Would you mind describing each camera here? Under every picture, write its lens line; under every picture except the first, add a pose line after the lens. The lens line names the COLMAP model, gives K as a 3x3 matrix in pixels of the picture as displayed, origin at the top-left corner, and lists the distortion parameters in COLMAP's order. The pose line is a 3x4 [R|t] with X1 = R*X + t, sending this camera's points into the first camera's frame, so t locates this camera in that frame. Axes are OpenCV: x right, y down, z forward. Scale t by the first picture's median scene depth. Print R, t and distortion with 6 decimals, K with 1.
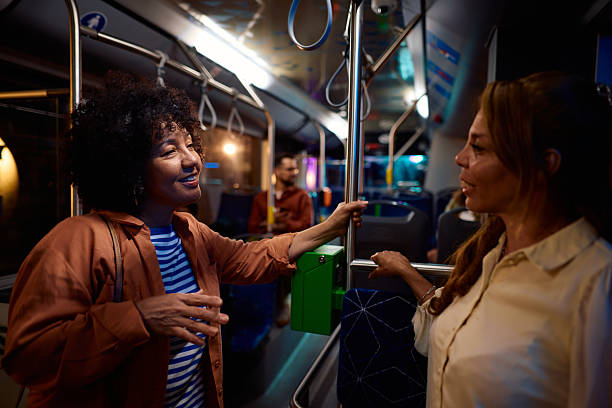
lens RADIAL K [[414.9, 0, 309.6], [0, 414.9, 206.1], [0, 0, 1]] dist [-0.032464, 0.016114]
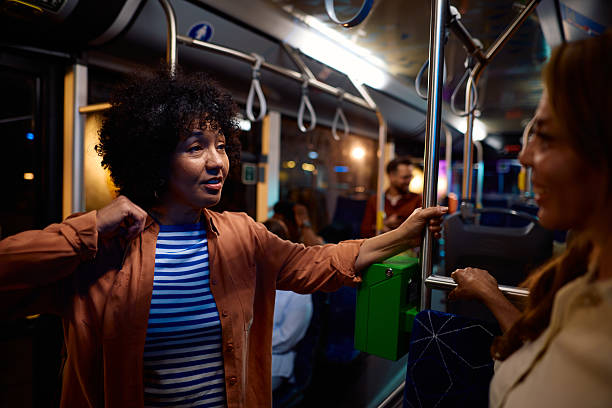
lens RADIAL K [[414.9, 0, 309.7], [0, 414.9, 206.0], [0, 0, 1]] dist [-0.032464, 0.016114]
pose [[0.947586, 0.029862, -0.318102, 0.097524], [-0.033516, 0.999420, -0.006021, 0.000144], [0.317738, 0.016367, 0.948037, 0.082399]]
